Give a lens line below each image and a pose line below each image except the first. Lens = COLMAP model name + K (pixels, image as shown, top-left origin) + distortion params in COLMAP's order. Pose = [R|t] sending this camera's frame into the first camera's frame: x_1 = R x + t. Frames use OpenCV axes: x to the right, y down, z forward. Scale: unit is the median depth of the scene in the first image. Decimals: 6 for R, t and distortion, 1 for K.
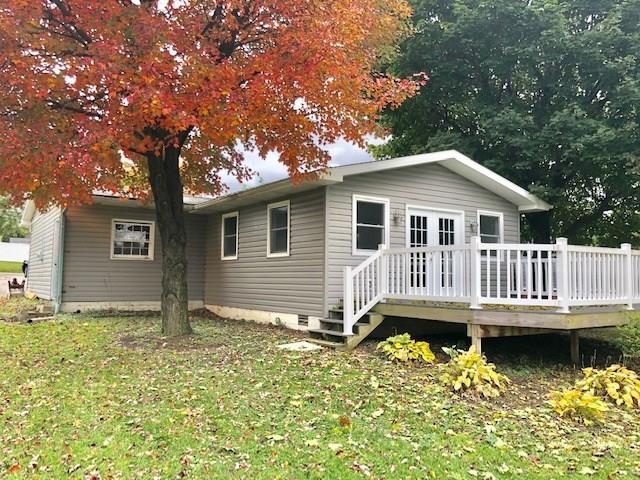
lens RADIAL K [[529.9, 0, 321.5], [0, 529.9, 236.1], [0, 0, 1]] dist [0.040477, -0.032520]
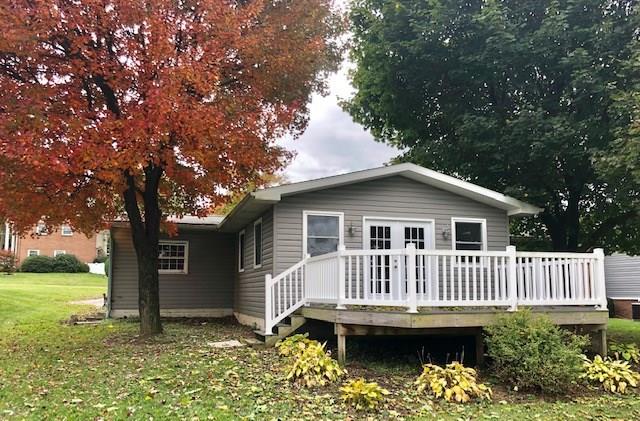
lens RADIAL K [[530.0, 0, 320.0], [0, 530.0, 210.5], [0, 0, 1]] dist [0.037446, -0.000623]
pose [[0.956278, -0.054942, -0.287253, 0.382028], [0.033298, 0.996262, -0.079704, 0.011434], [0.290558, 0.066655, 0.954533, -0.059256]]
